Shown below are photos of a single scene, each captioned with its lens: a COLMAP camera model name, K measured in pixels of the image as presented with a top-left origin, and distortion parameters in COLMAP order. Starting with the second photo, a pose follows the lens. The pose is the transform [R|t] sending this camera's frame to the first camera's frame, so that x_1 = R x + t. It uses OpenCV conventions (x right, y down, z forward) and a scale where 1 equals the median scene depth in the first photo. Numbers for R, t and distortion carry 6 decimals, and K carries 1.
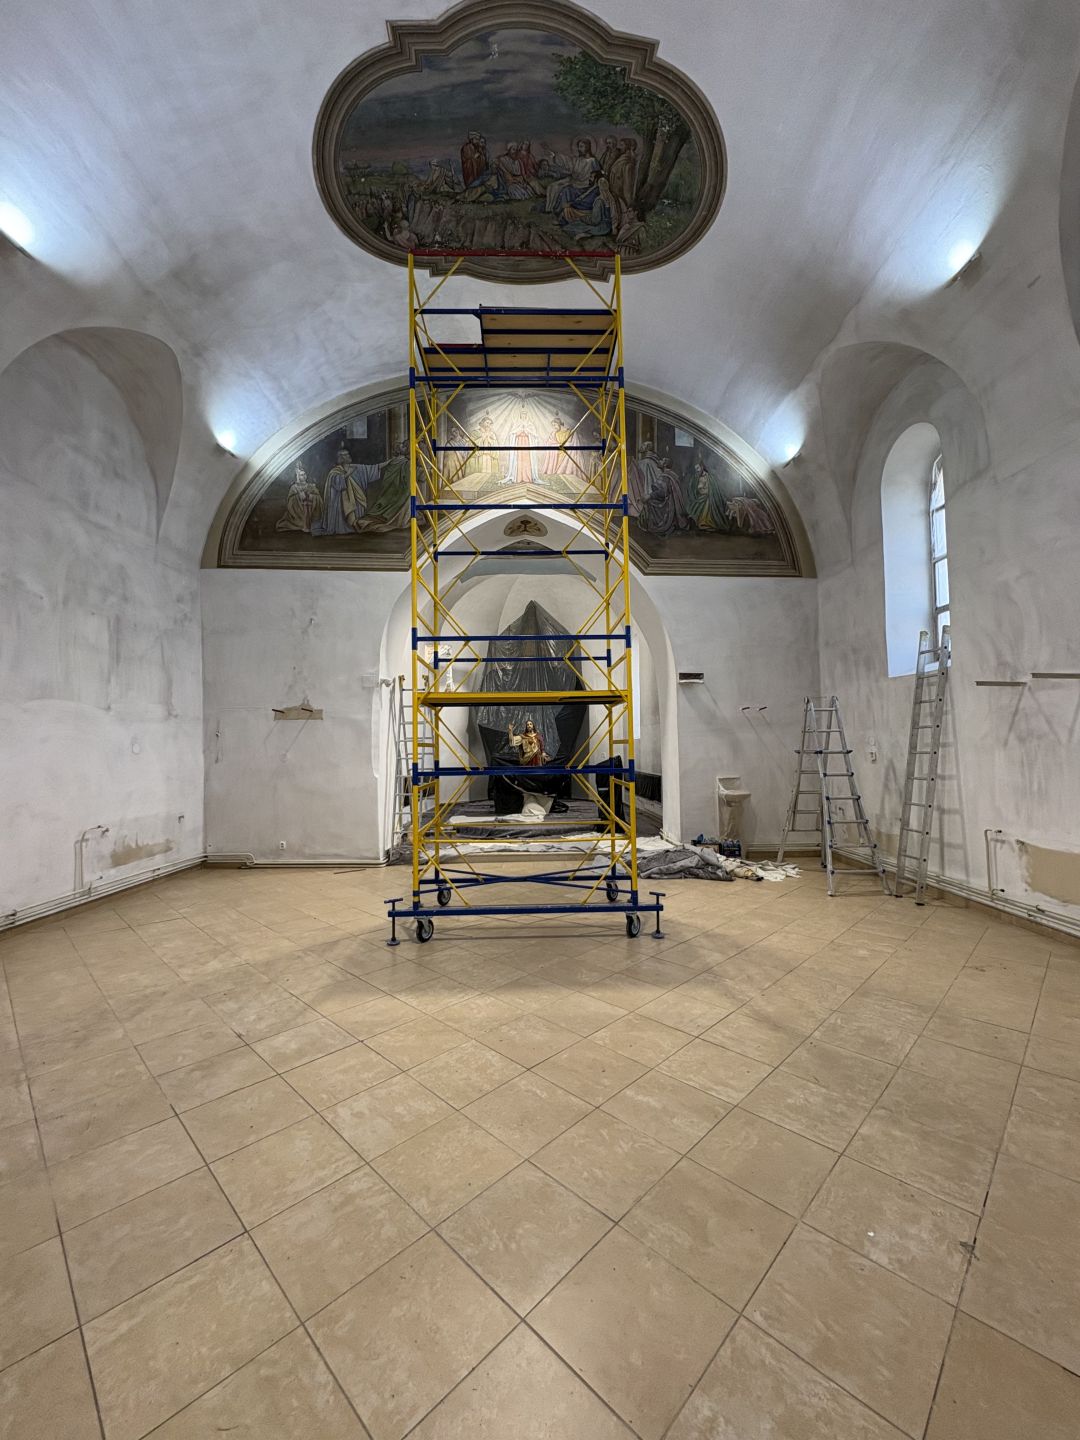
lens RADIAL K [[572.4, 0, 540.0], [0, 572.4, 720.0], [0, 0, 1]] dist [0.001921, 0.000304]
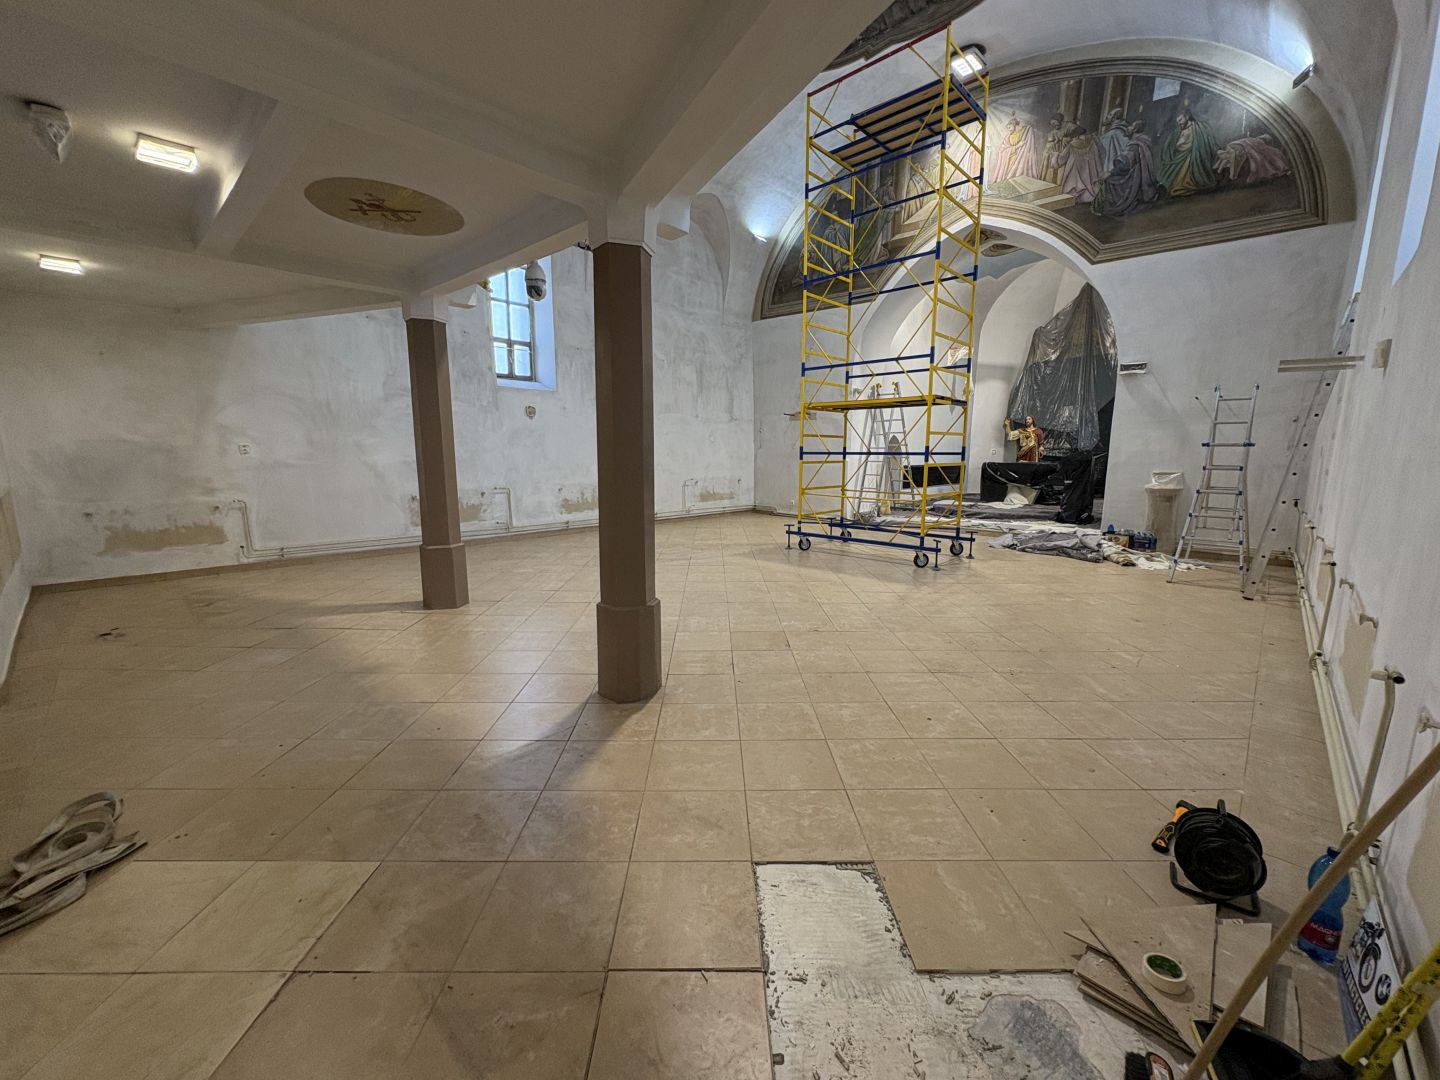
lens RADIAL K [[572.4, 0, 720.0], [0, 572.4, 540.0], [0, 0, 1]] dist [0.001921, 0.000304]
pose [[0.710923, 0.125270, -0.692023, 0.482734], [0.023154, 0.979305, 0.201059, 0.000462], [0.702889, -0.158961, 0.693310, -0.224425]]
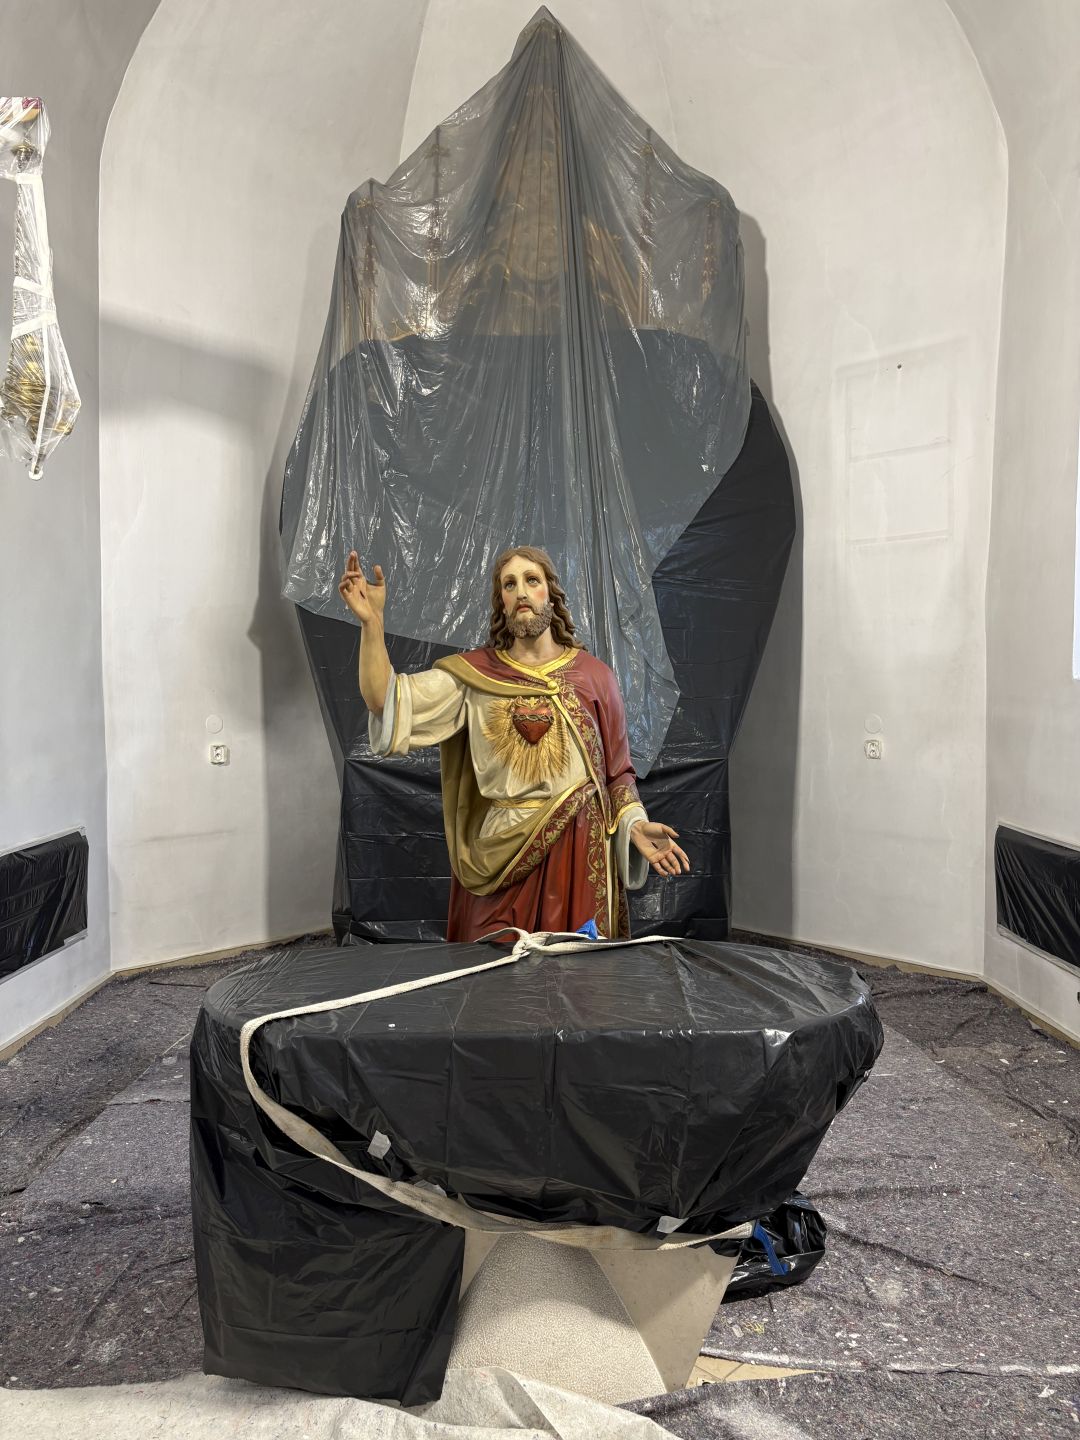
lens RADIAL K [[1088.8, 0, 540.0], [0, 1088.8, 720.0], [0, 0, 1]] dist [0.006223, 0.003124]
pose [[0.999798, 0.004959, -0.019477, -0.013782], [-0.003060, 0.995339, 0.096384, 0.021921], [0.019864, -0.096305, 0.995154, 1.103621]]
